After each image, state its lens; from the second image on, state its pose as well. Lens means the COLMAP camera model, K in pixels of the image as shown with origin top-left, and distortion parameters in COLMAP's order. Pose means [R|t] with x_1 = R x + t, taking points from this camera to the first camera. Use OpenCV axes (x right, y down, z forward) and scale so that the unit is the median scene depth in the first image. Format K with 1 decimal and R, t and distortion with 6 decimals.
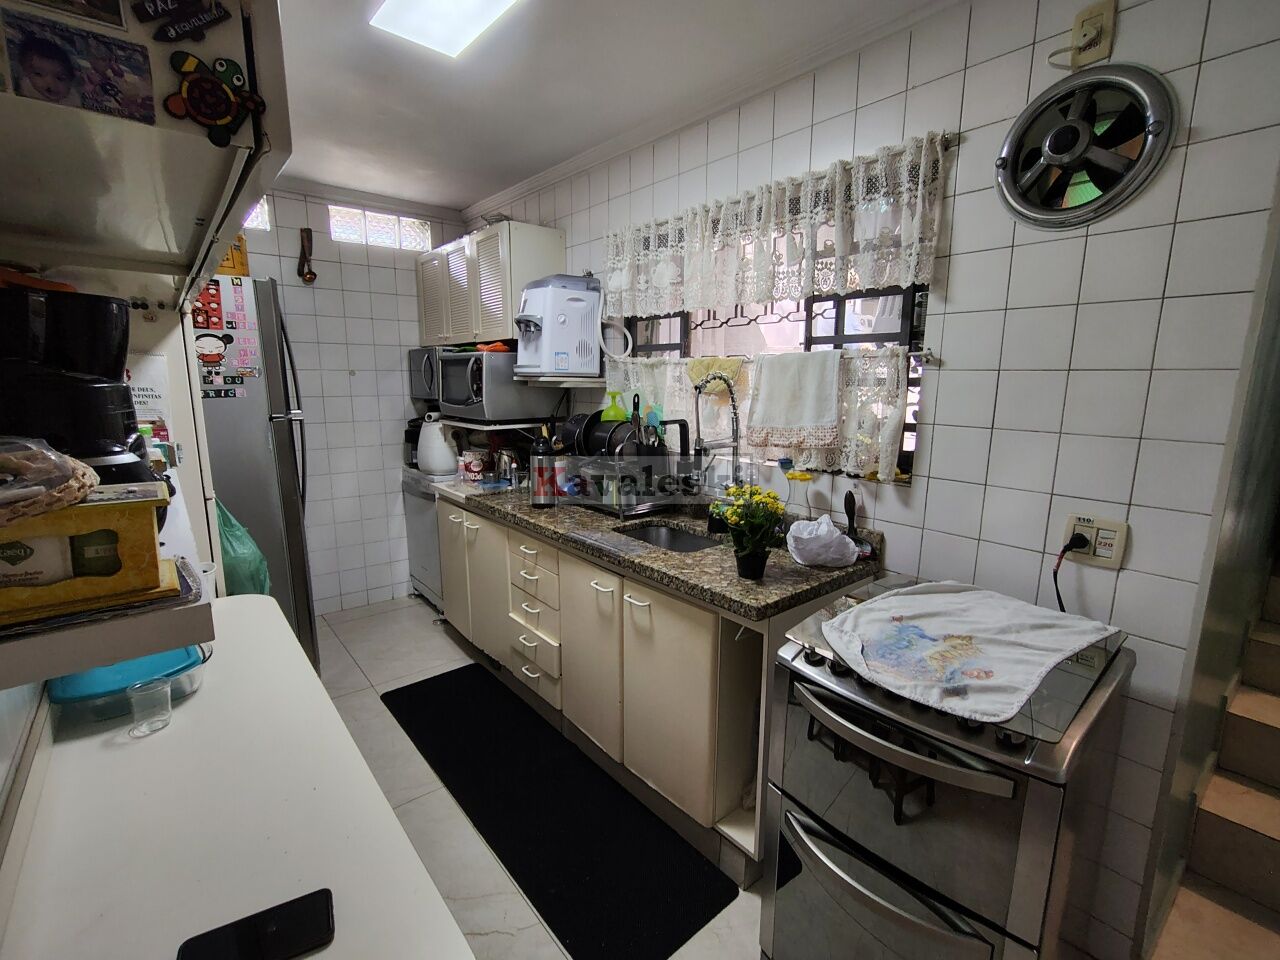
lens RADIAL K [[583.6, 0, 645.0], [0, 583.6, 482.4], [0, 0, 1]] dist [-0.004262, 0.002110]
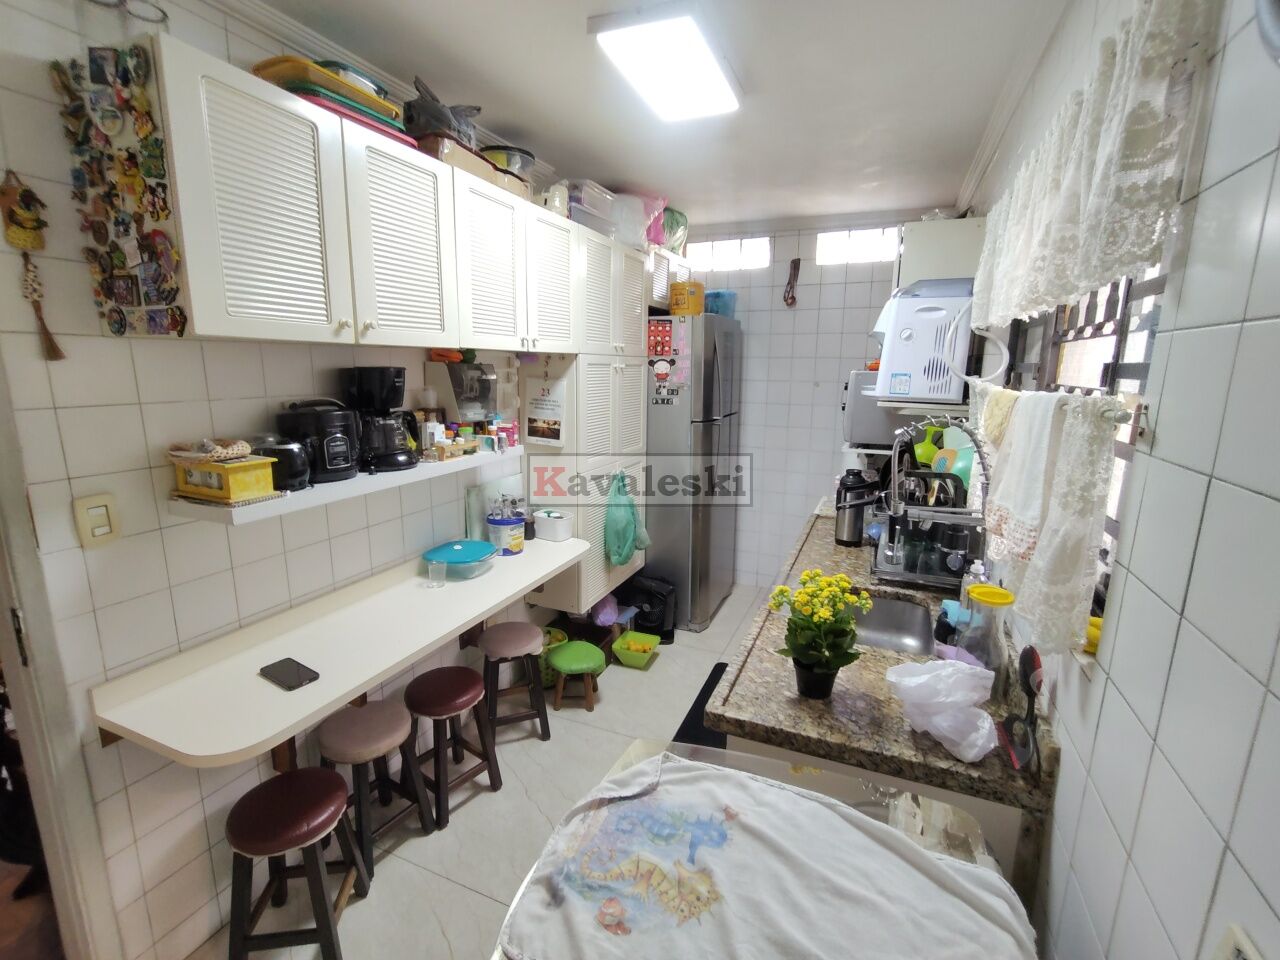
lens RADIAL K [[583.6, 0, 641.0], [0, 583.6, 480.3], [0, 0, 1]] dist [-0.004262, 0.002110]
pose [[0.449704, 0.173395, -0.876185, 0.512154], [-0.168123, 0.979873, 0.107625, -0.109646], [0.877212, 0.098908, 0.469805, 0.317597]]
